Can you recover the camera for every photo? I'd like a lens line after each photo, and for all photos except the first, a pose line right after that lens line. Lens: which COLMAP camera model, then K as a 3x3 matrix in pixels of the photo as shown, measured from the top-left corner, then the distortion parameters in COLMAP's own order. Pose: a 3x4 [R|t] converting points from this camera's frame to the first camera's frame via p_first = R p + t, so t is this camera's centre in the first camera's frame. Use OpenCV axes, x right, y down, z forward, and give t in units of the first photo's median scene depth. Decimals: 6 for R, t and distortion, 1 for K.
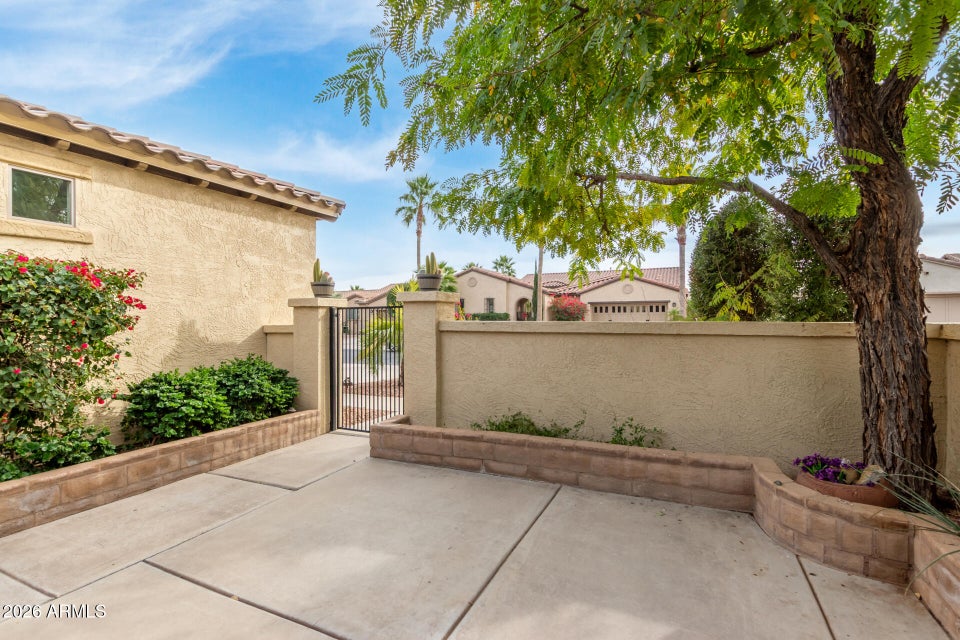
lens RADIAL K [[446.5, 0, 480.3], [0, 446.5, 320.1], [0, 0, 1]] dist [0.001622, -0.000208]
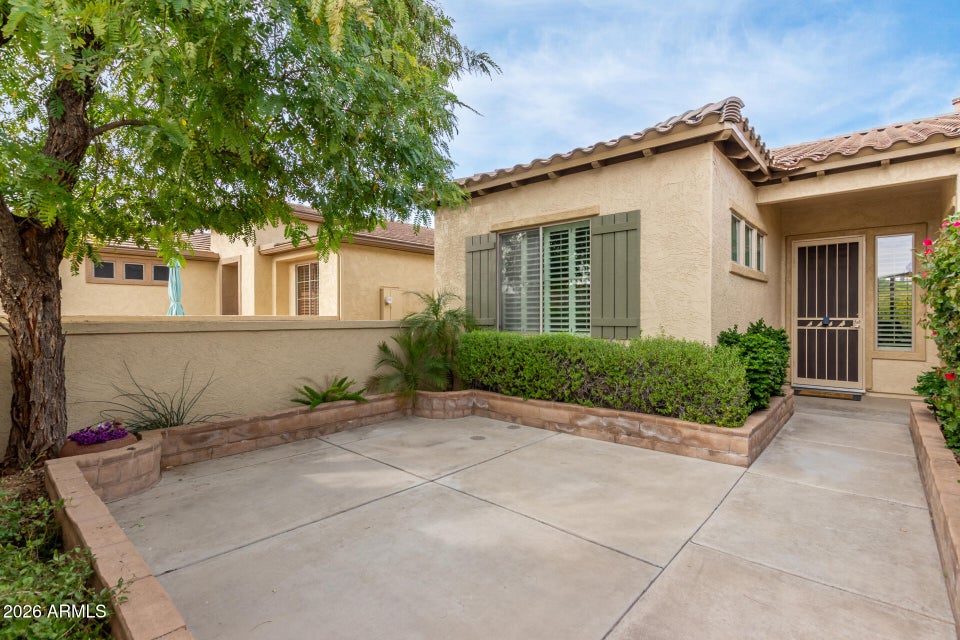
lens RADIAL K [[446.5, 0, 480.0], [0, 446.5, 317.1], [0, 0, 1]] dist [0.001622, -0.000208]
pose [[-0.957172, 0.008367, 0.289399, -0.651217], [0.008798, 0.999961, 0.000188, 0.006358], [-0.289386, 0.002726, -0.957209, 1.981586]]
